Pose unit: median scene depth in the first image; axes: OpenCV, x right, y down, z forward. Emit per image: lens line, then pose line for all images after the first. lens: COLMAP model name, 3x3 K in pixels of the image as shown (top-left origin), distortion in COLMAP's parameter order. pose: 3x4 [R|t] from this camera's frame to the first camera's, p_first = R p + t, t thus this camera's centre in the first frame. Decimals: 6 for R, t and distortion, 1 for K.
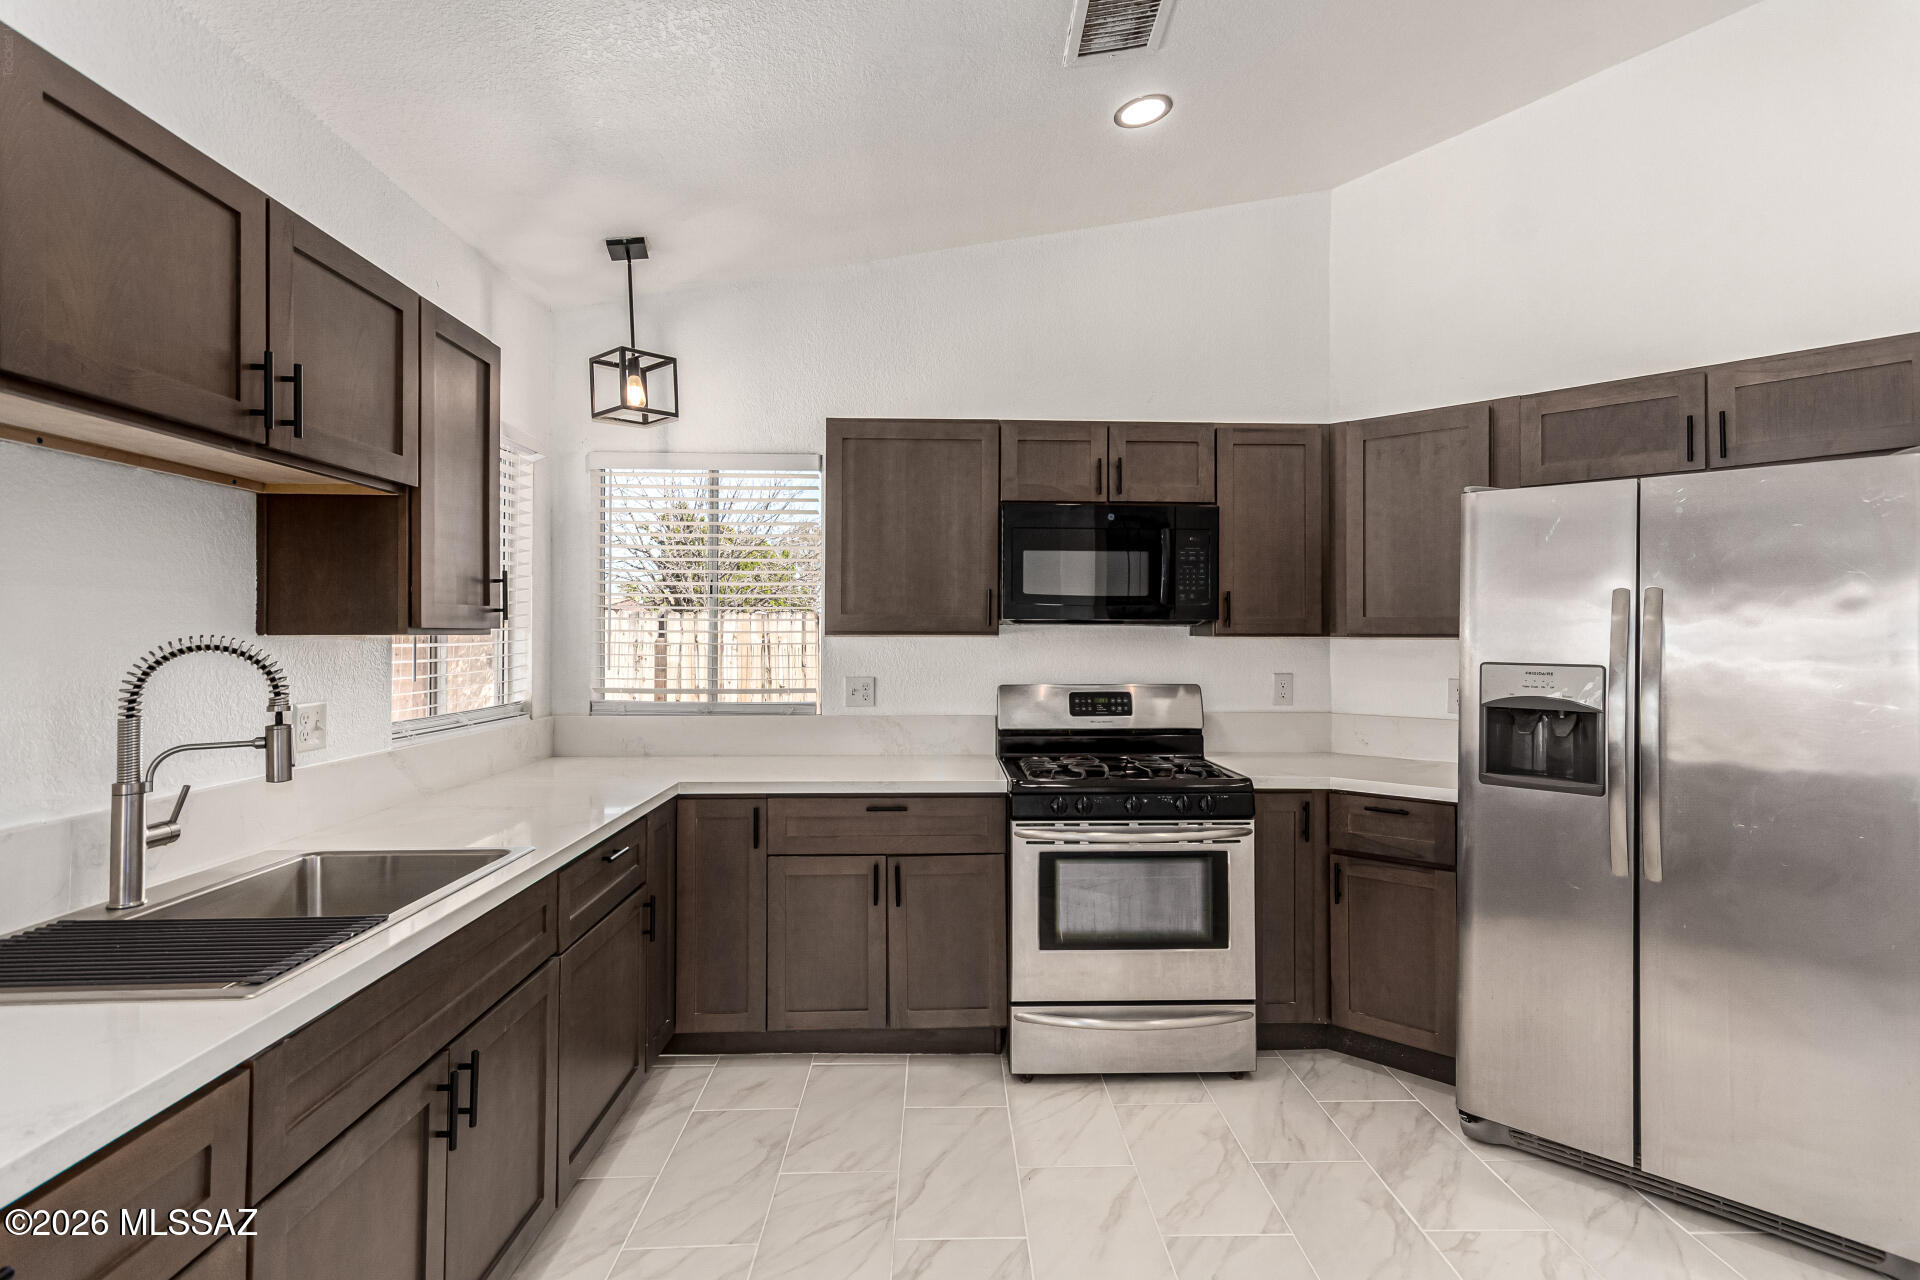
lens RADIAL K [[942.1, 0, 966.0], [0, 942.1, 629.6], [0, 0, 1]] dist [0.003160, 0.001195]
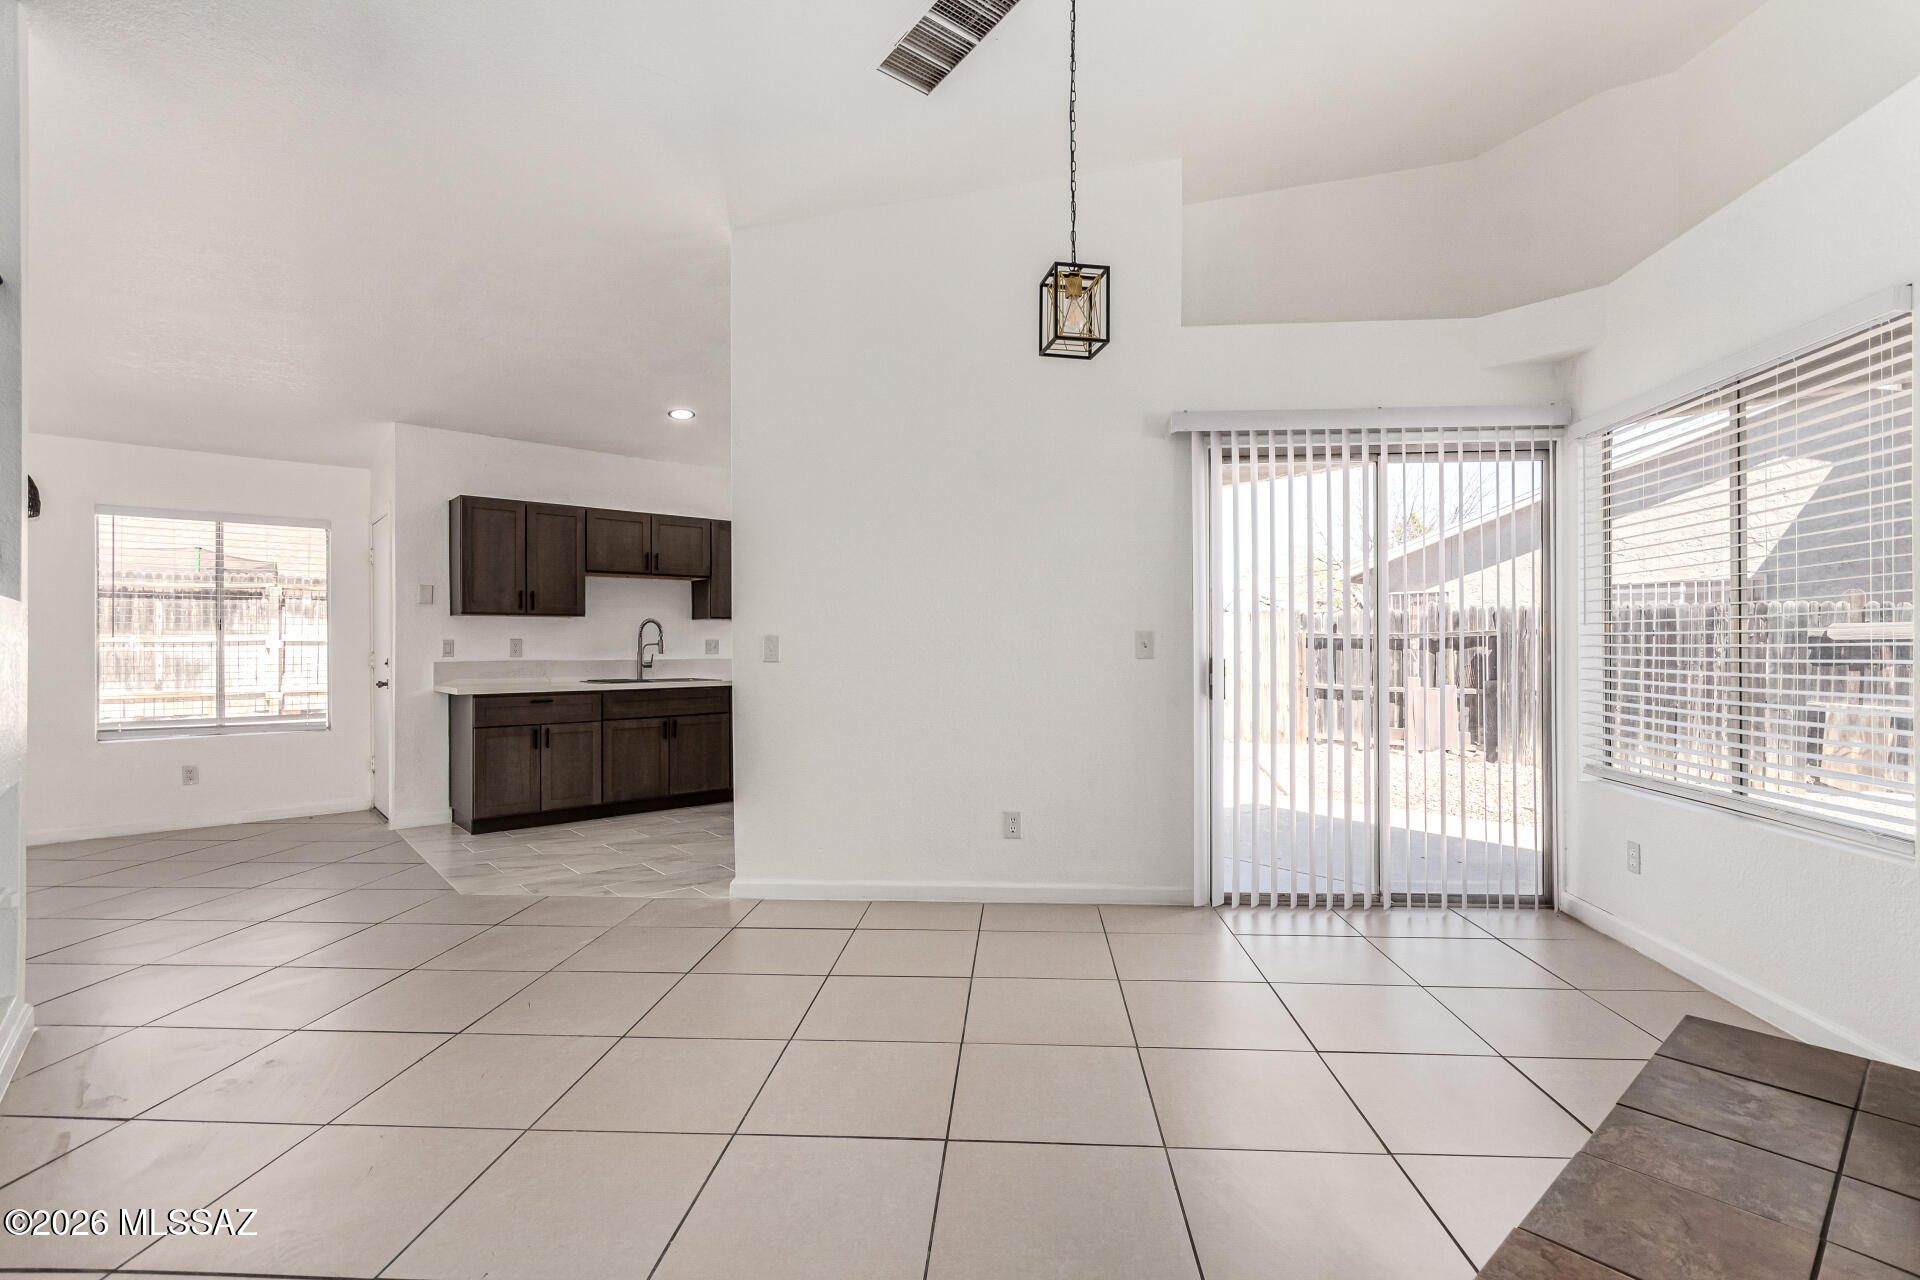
lens RADIAL K [[890.4, 0, 961.0], [0, 890.4, 641.9], [0, 0, 1]] dist [0.002644, 0.001661]
pose [[0.631259, -0.006551, -0.775545, 1.776116], [0.009152, 0.999958, -0.000997, 0.071783], [0.775518, -0.006468, 0.631292, -0.250844]]
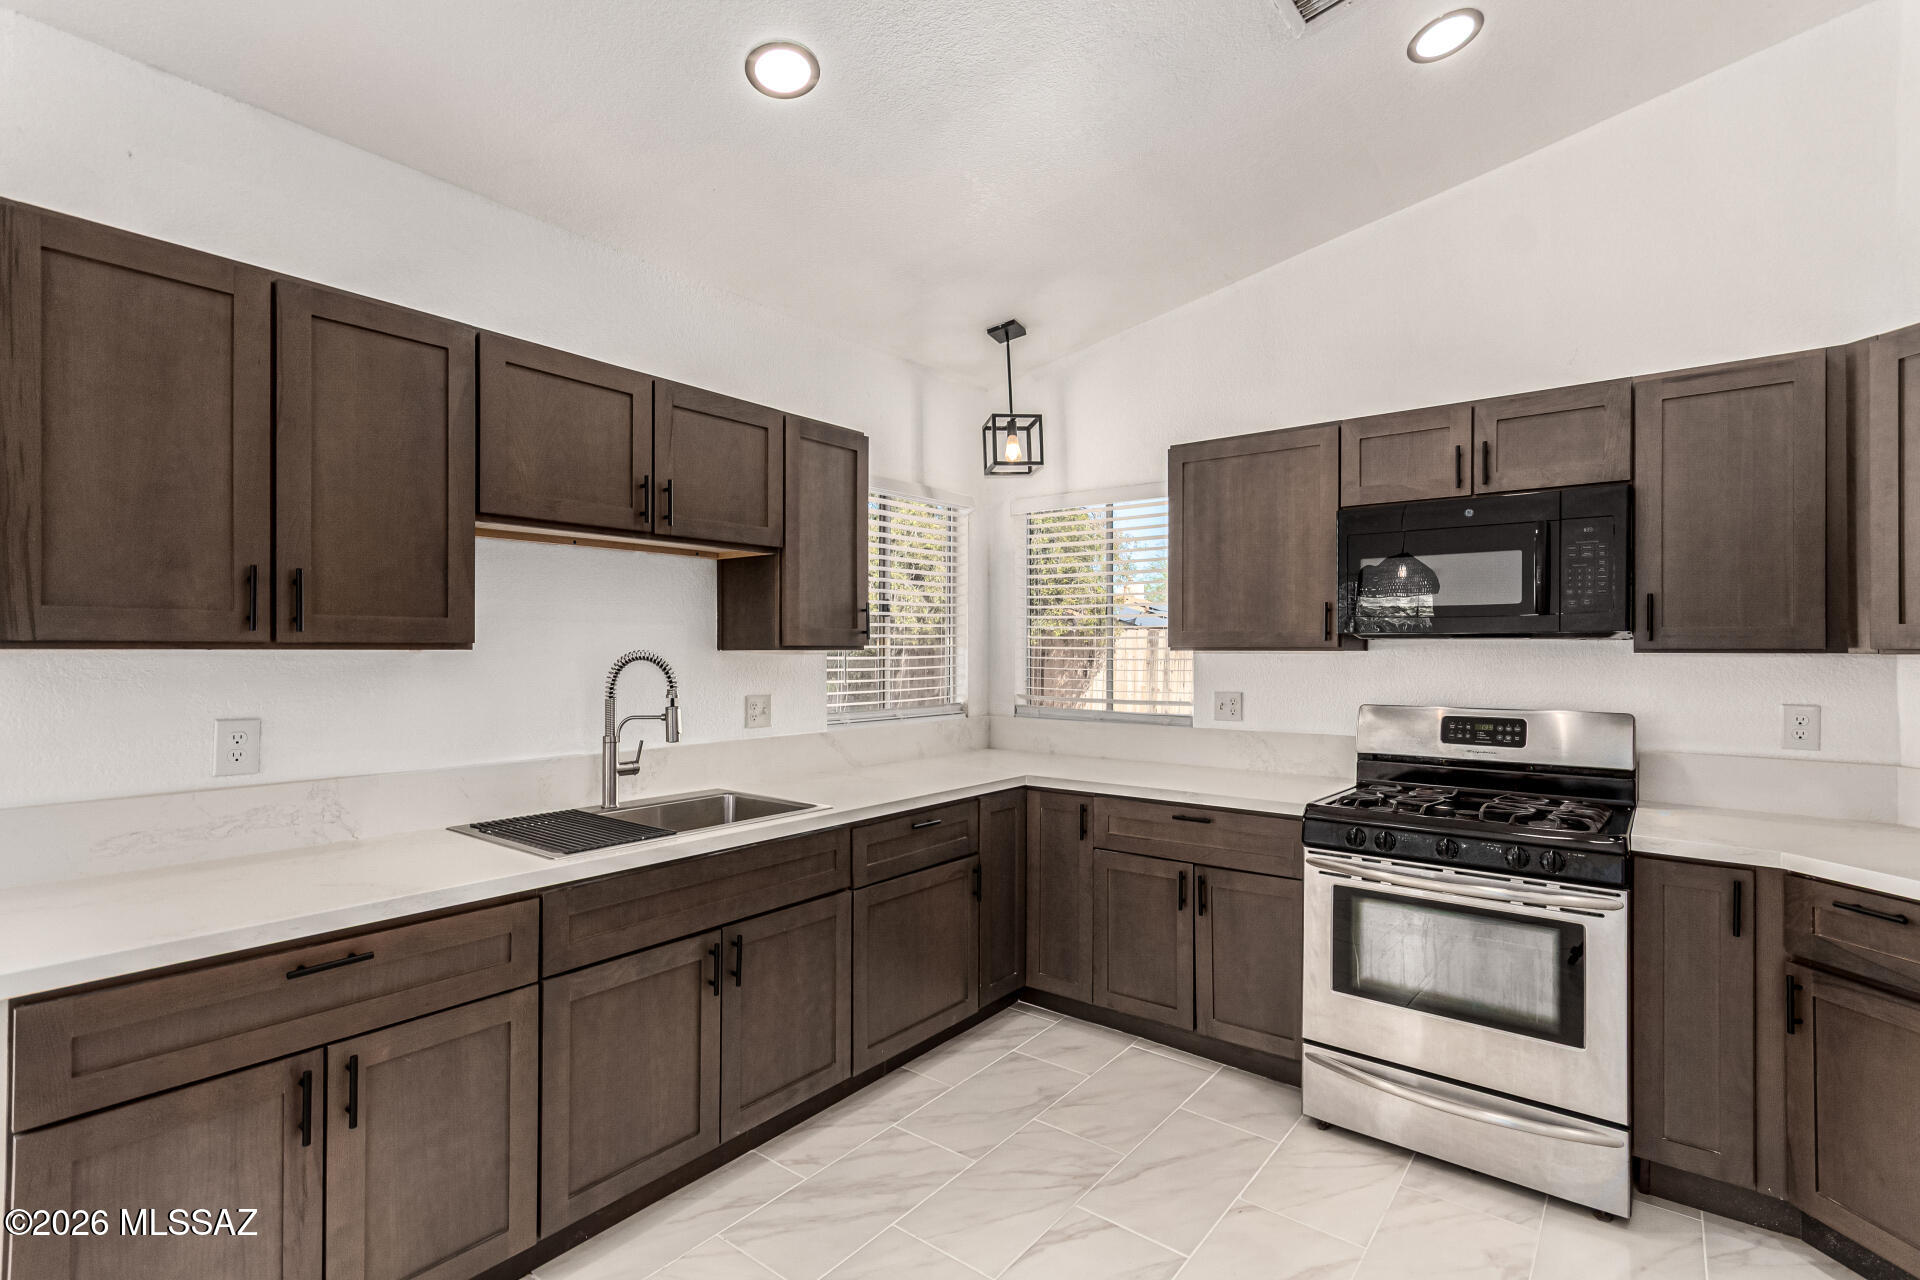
lens RADIAL K [[890.4, 0, 968.7], [0, 890.4, 648.6], [0, 0, 1]] dist [0.002644, 0.001661]
pose [[0.766017, -0.001661, -0.642818, 0.355427], [0.002972, 0.999995, 0.000957, 0.001935], [0.642813, -0.002644, 0.766018, 0.096023]]
